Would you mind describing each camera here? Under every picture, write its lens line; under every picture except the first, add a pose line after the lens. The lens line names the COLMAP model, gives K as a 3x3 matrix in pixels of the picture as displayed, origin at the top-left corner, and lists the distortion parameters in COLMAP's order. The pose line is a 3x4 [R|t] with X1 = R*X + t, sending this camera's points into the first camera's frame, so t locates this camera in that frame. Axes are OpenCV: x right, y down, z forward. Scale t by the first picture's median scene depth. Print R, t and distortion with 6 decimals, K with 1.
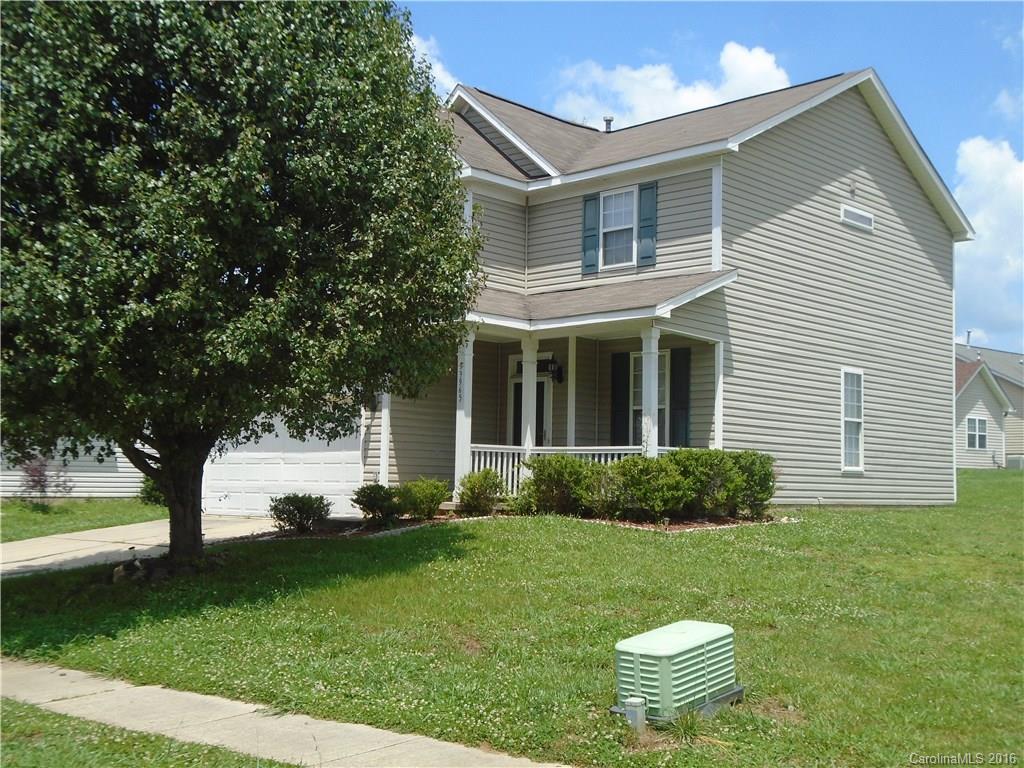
lens RADIAL K [[1221.9, 0, 512.0], [0, 1221.9, 384.0], [0, 0, 1]] dist [0.079834, 0.001691]
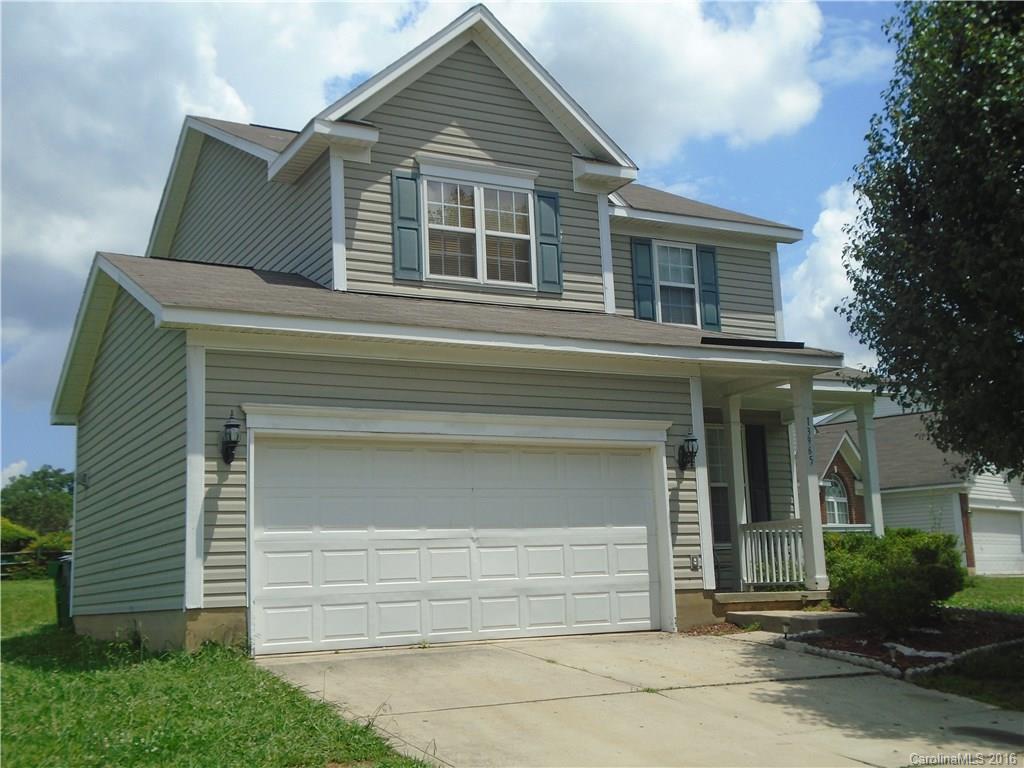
lens RADIAL K [[1221.9, 0, 512.0], [0, 1221.9, 384.0], [0, 0, 1]] dist [0.079834, 0.001691]
pose [[0.315731, 0.131553, 0.939685, -0.804609], [-0.035698, 0.991288, -0.126783, 0.065470], [-0.948177, 0.006484, 0.317677, 0.841759]]
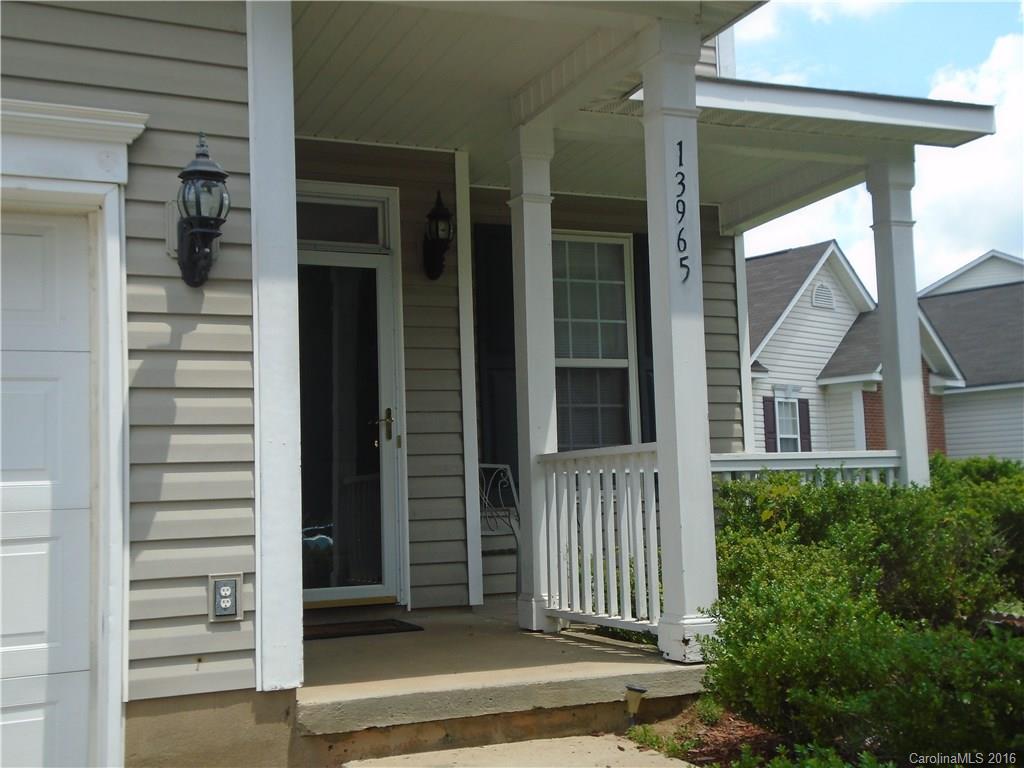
lens RADIAL K [[1221.9, 0, 512.0], [0, 1221.9, 384.0], [0, 0, 1]] dist [0.079834, 0.001691]
pose [[0.385564, 0.057724, 0.920873, -0.278467], [-0.033864, 0.998254, -0.048396, 0.046568], [-0.922059, -0.012525, 0.386846, 0.843077]]
